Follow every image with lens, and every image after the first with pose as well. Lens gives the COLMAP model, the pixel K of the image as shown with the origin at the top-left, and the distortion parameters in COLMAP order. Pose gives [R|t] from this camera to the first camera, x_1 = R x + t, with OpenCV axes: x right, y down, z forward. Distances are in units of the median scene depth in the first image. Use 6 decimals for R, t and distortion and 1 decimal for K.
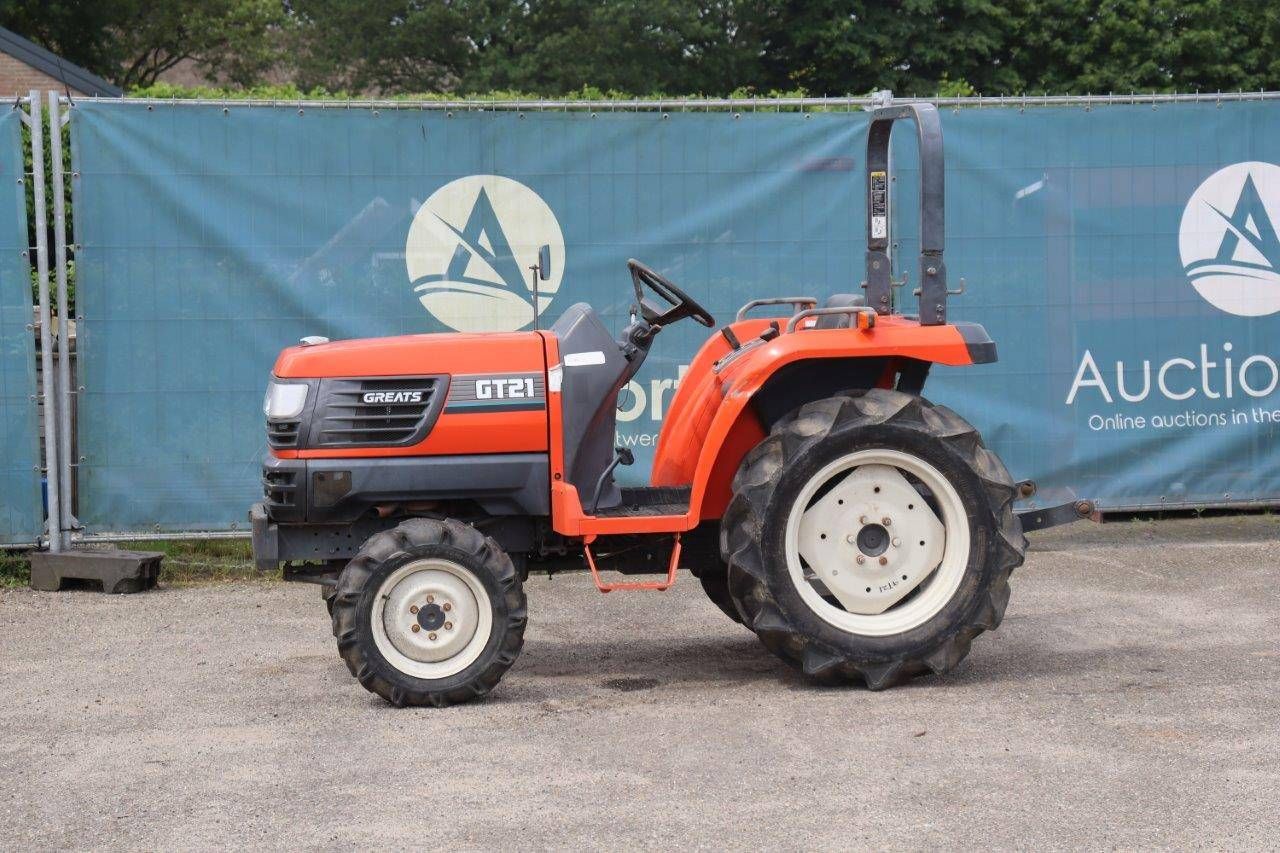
lens RADIAL K [[3038.0, 0, 631.0], [0, 3038.0, 455.3], [0, 0, 1]] dist [0.389205, 0.070409]
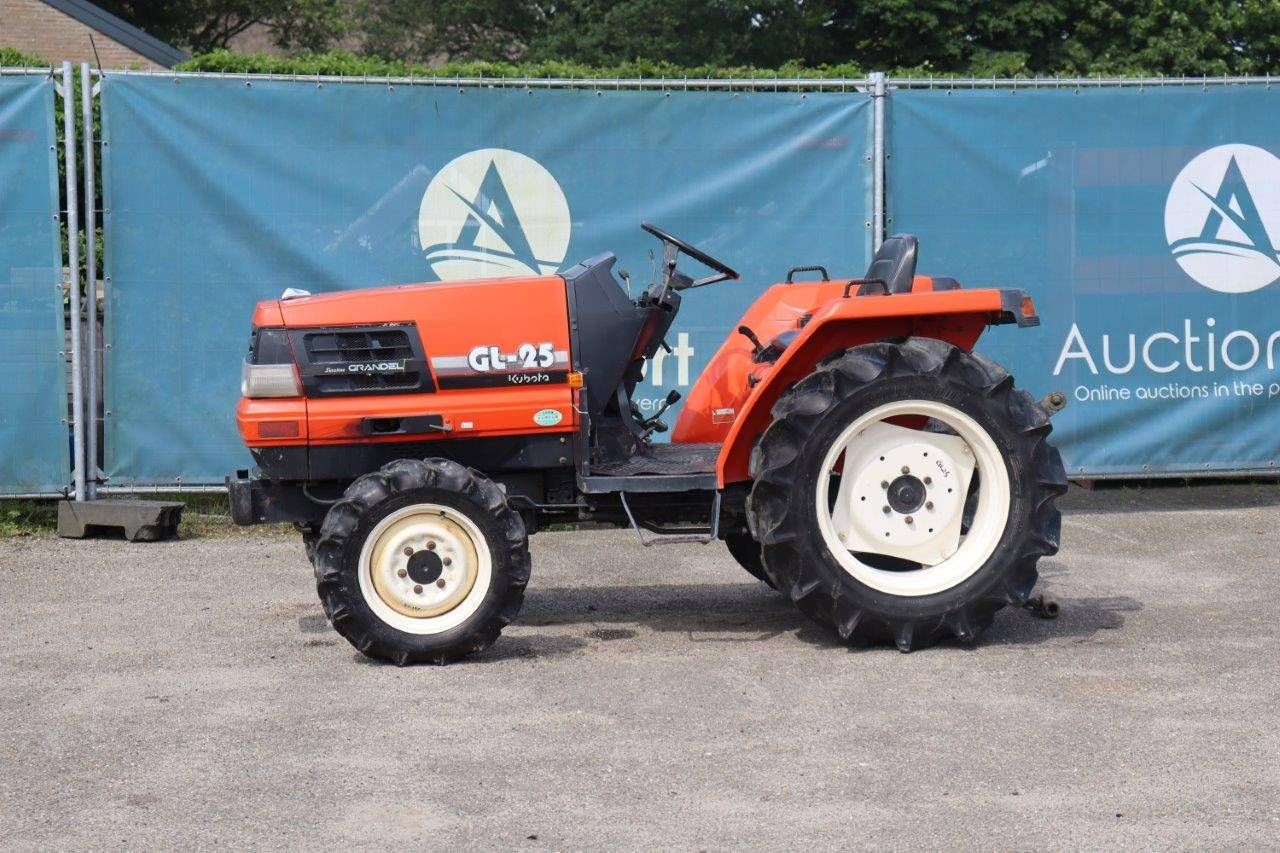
lens RADIAL K [[3045.8, 0, 640.0], [0, 3045.8, 426.5], [0, 0, 1]] dist [0.351273, 0.565331]
pose [[0.999699, 0.014103, -0.020085, 0.024018], [-0.014079, 0.999900, 0.001353, 0.001344], [0.020102, -0.001070, 0.999797, -0.046100]]
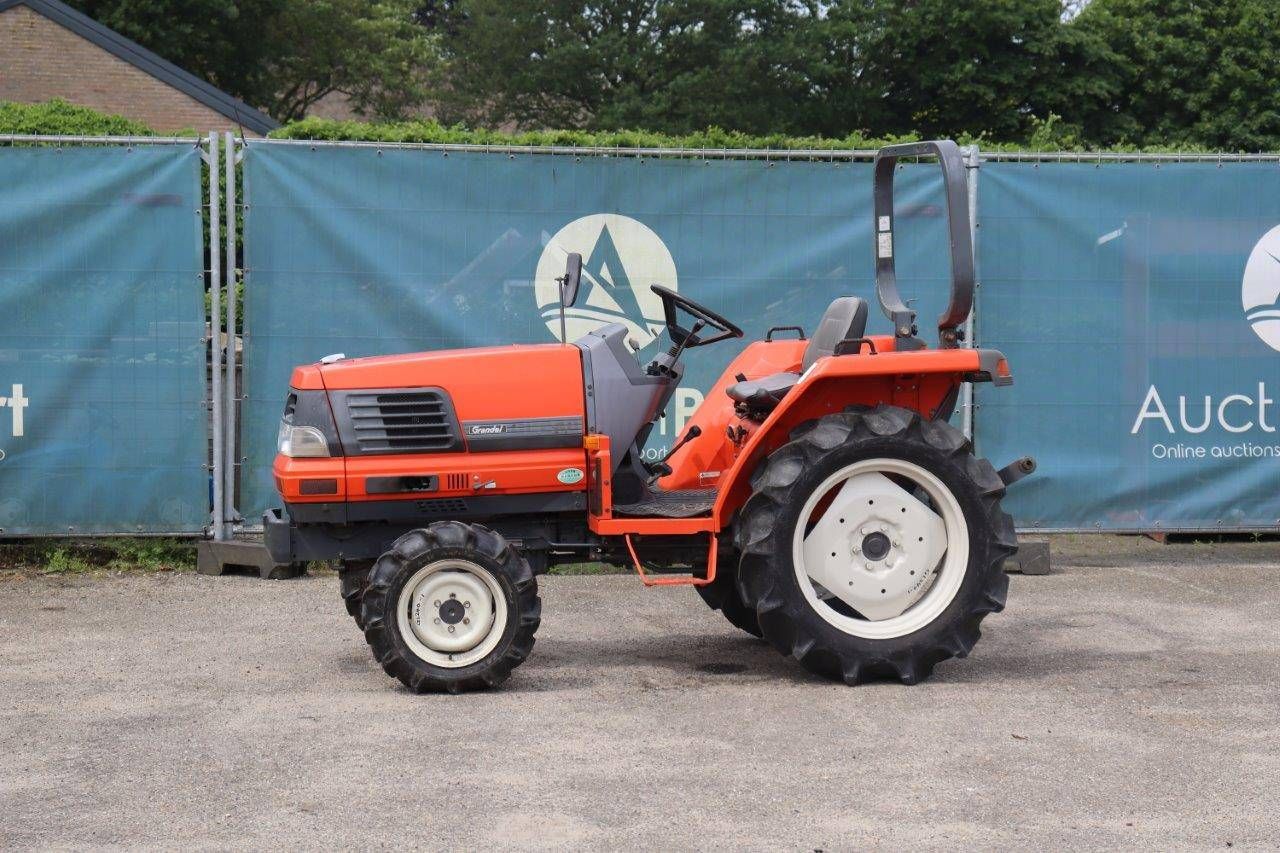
lens RADIAL K [[2967.4, 0, 617.7], [0, 2967.4, 453.9], [0, 0, 1]] dist [0.317108, 0.504557]
pose [[0.998641, 0.026682, -0.044770, 0.006777], [-0.027075, 0.999600, -0.008188, 0.004557], [0.044533, 0.009389, 0.998964, -0.083654]]
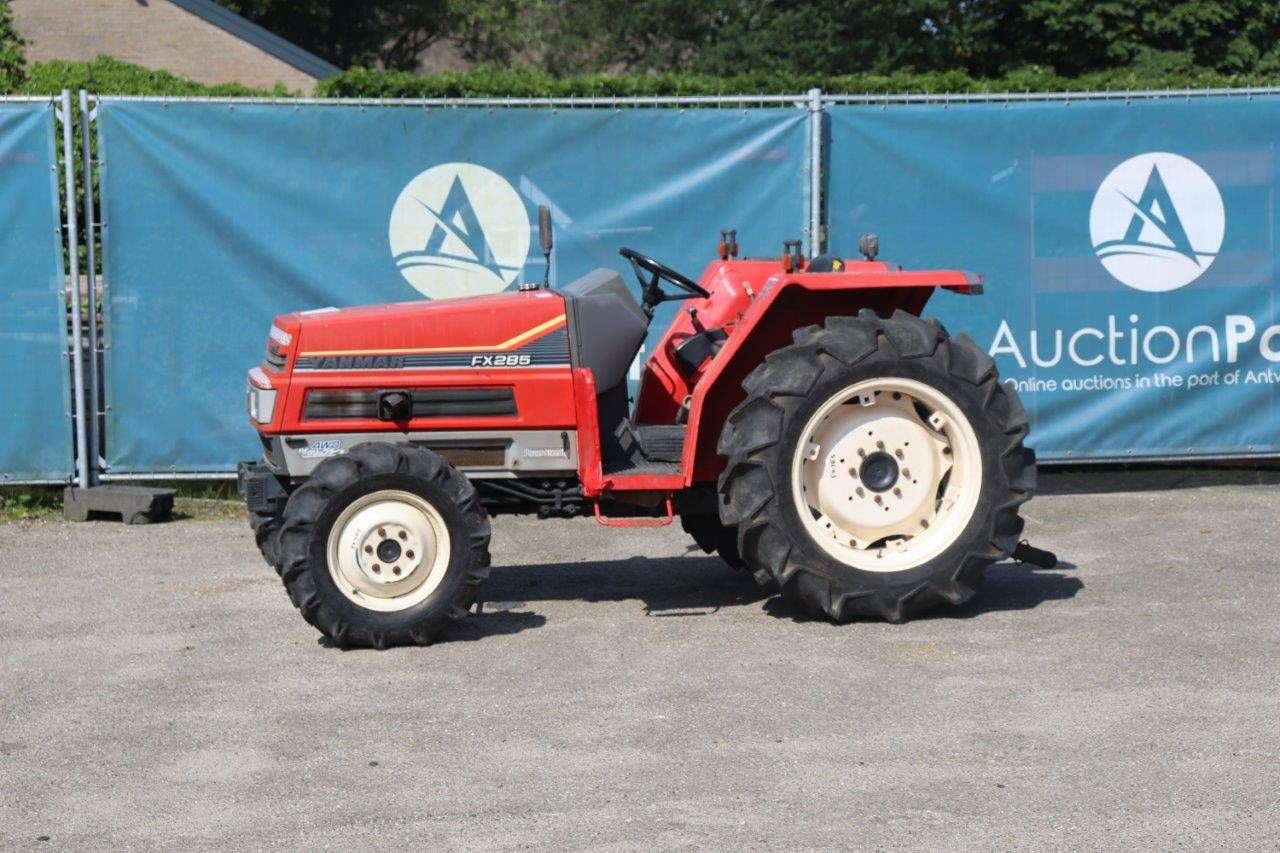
lens RADIAL K [[2951.7, 0, 640.0], [0, 2951.7, 426.5], [0, 0, 1]] dist [0.326770, 0.297836]
pose [[0.995822, 0.010506, -0.090713, 0.121270], [-0.010148, 0.999939, 0.004402, 0.001083], [0.090754, -0.003463, 0.995867, -0.098532]]
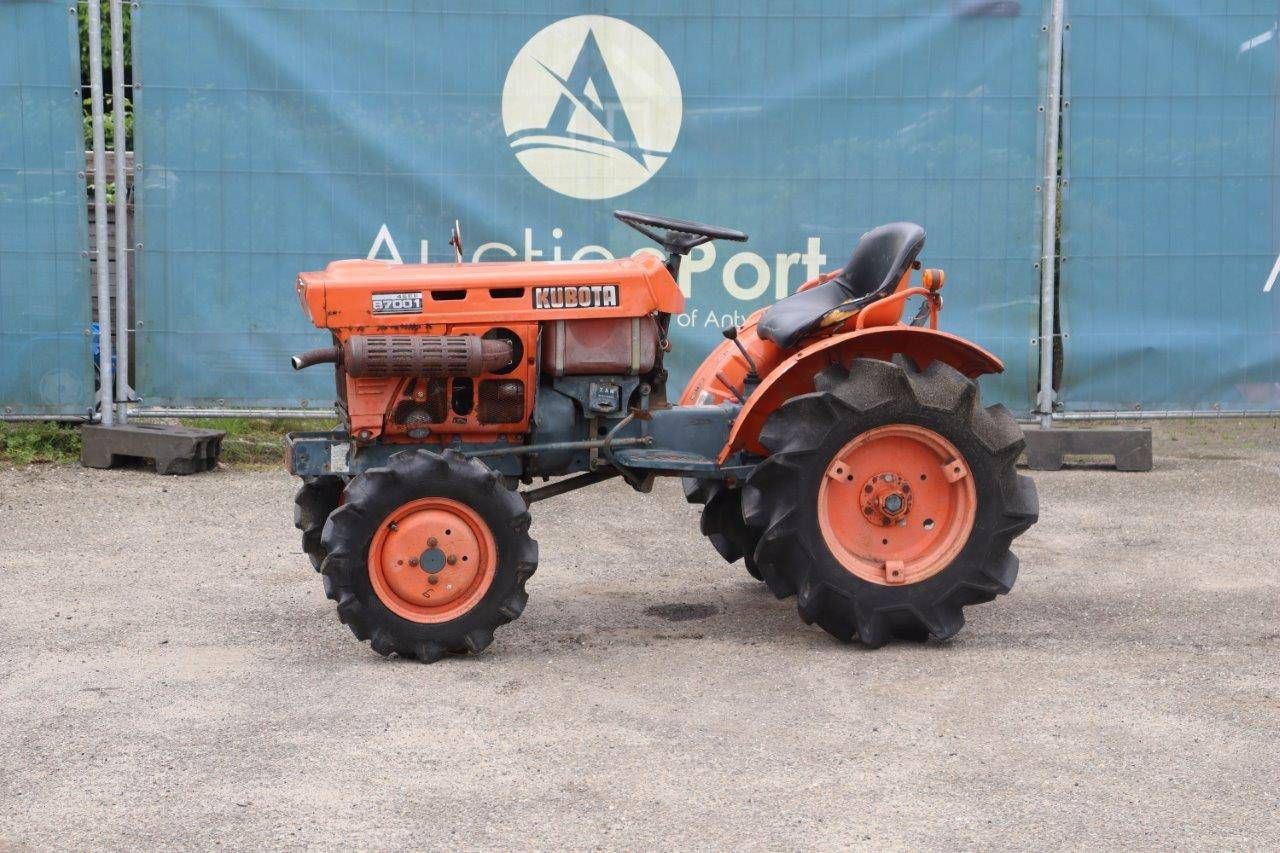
lens RADIAL K [[3041.9, 0, 641.5], [0, 3041.9, 450.2], [0, 0, 1]] dist [0.377478, 0.281245]
pose [[0.994773, 0.033249, -0.096546, 0.055568], [-0.028779, 0.998465, 0.047327, -0.008658], [0.097971, -0.044301, 0.994203, 0.115208]]
